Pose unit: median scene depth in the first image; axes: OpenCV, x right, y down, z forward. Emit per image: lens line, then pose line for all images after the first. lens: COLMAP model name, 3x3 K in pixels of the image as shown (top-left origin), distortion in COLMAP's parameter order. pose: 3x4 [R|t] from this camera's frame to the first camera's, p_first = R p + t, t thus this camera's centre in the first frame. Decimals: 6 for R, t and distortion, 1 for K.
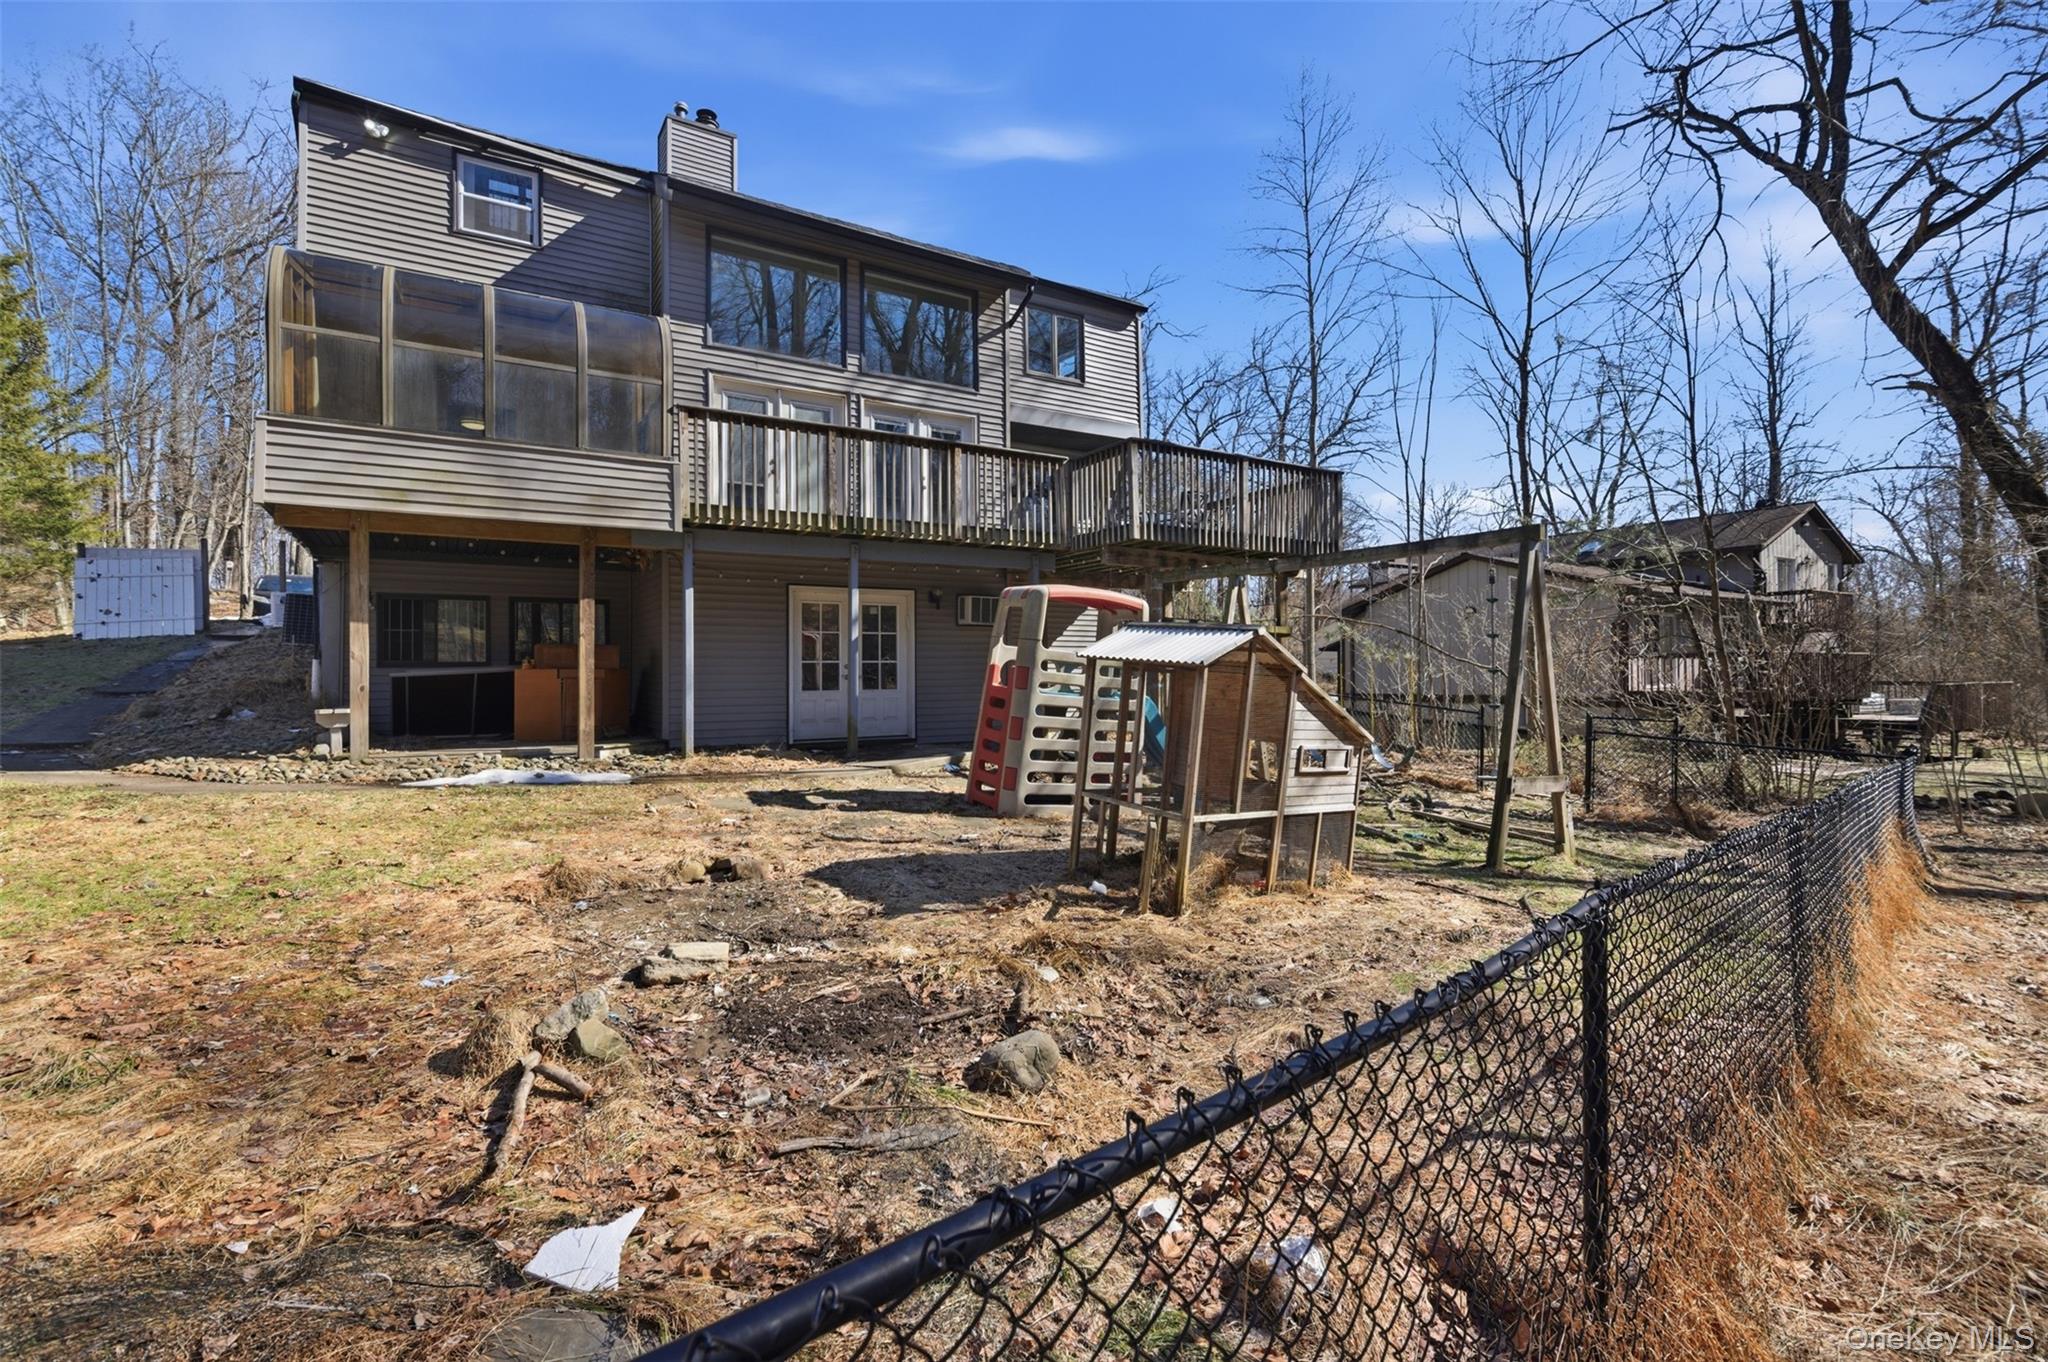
lens RADIAL K [[920.5, 0, 1024.0], [0, 920.5, 681.0], [0, 0, 1]] dist [0.000292, 0.000103]
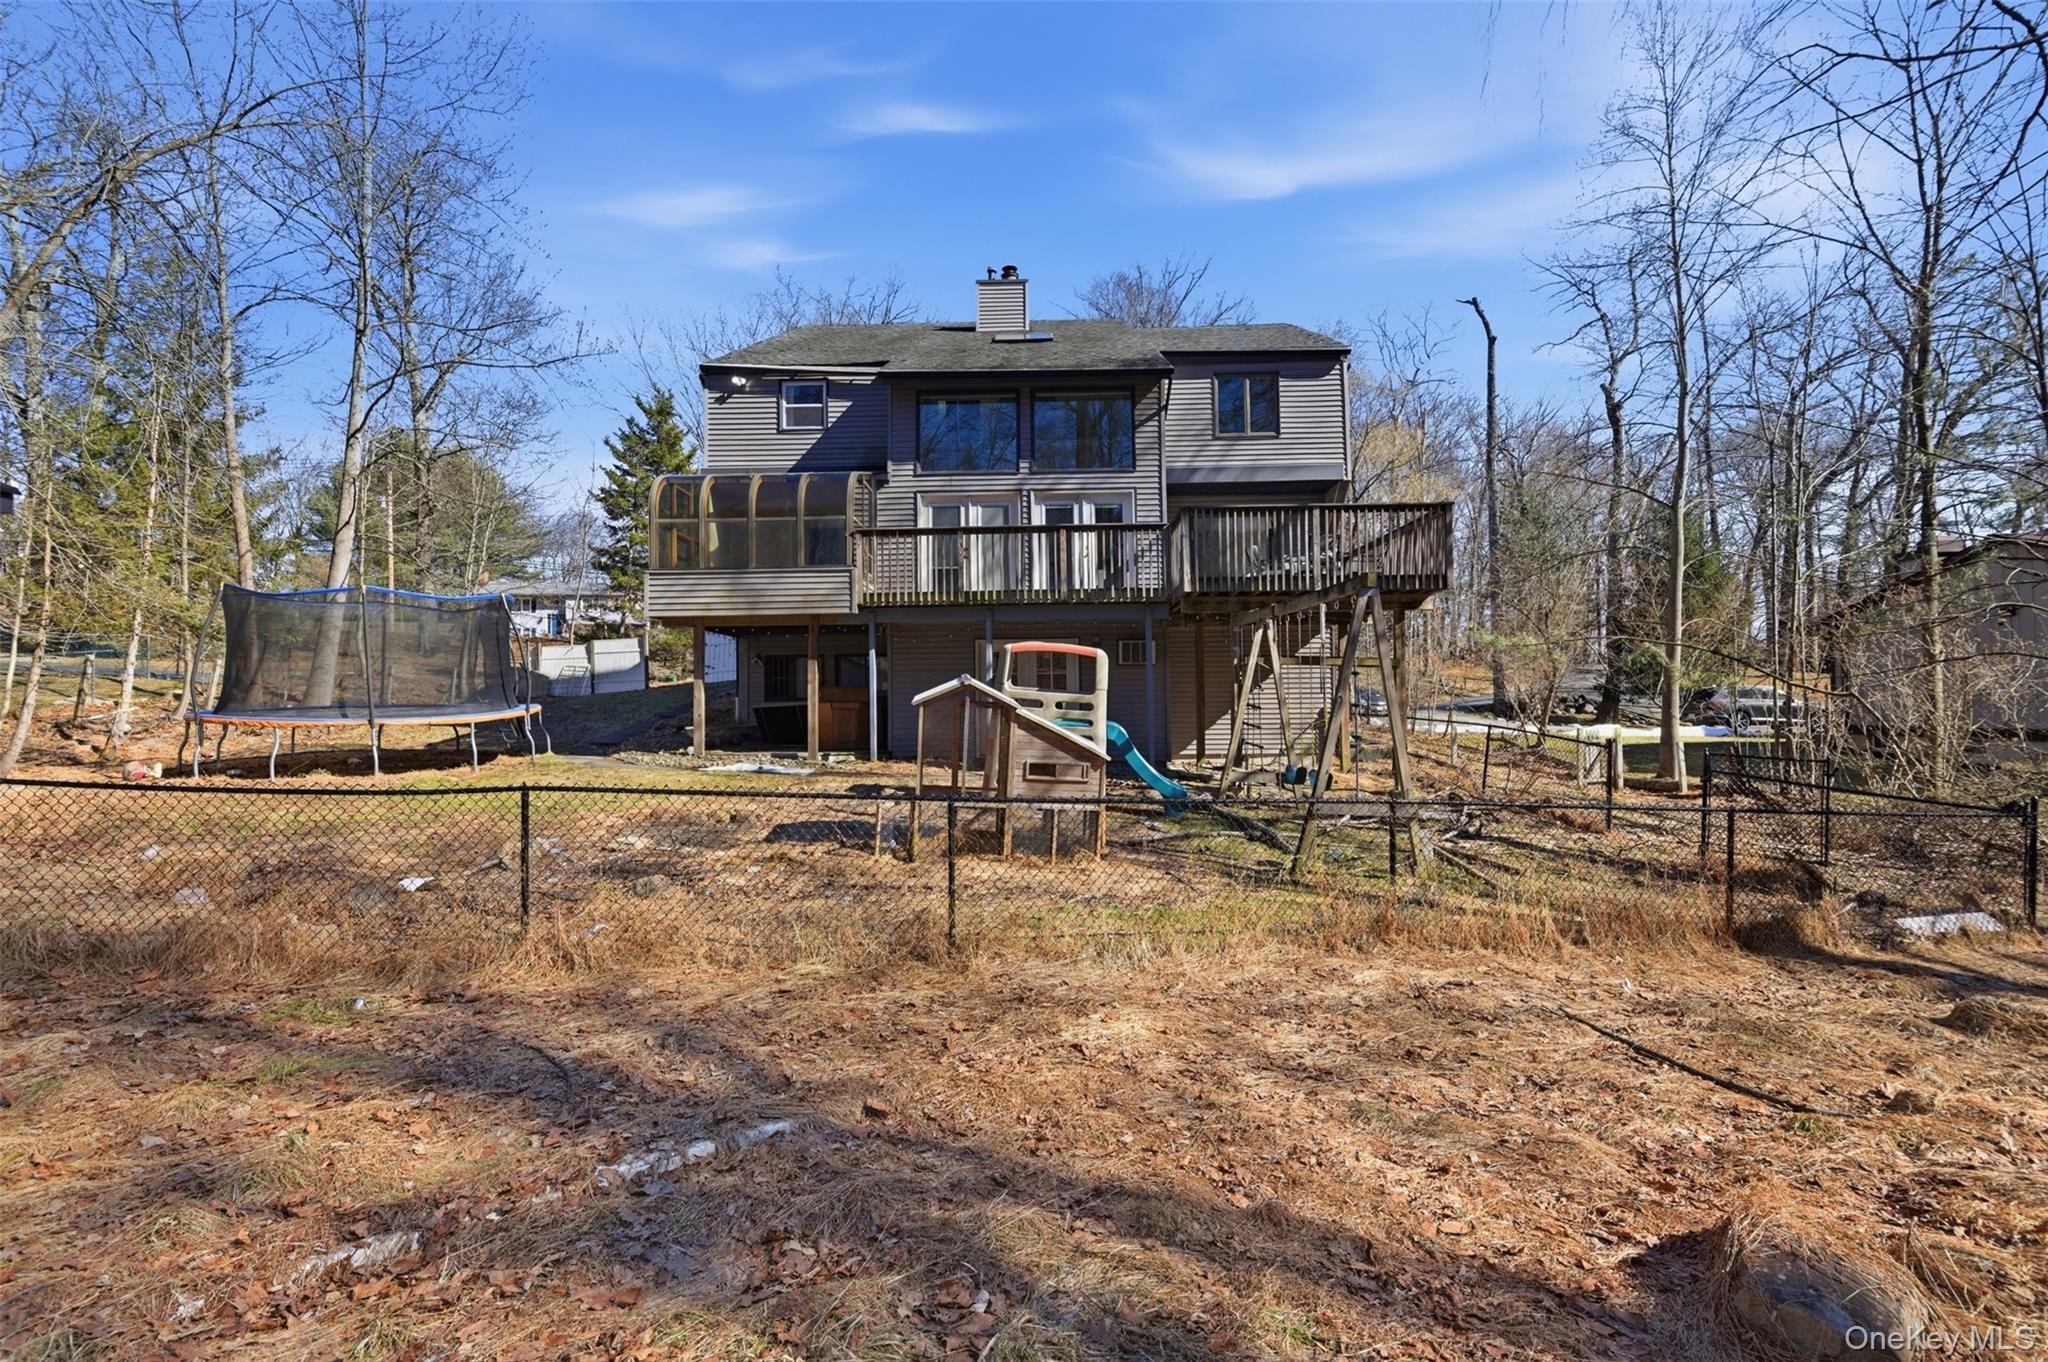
lens RADIAL K [[957.3, 0, 1024.0], [0, 957.3, 681.0], [0, 0, 1]] dist [-0.001762, -0.000286]
pose [[0.828319, -0.015499, -0.560042, 0.619251], [0.000189, 0.999625, -0.027385, -0.006280], [0.560257, 0.022577, 0.828011, -0.124633]]
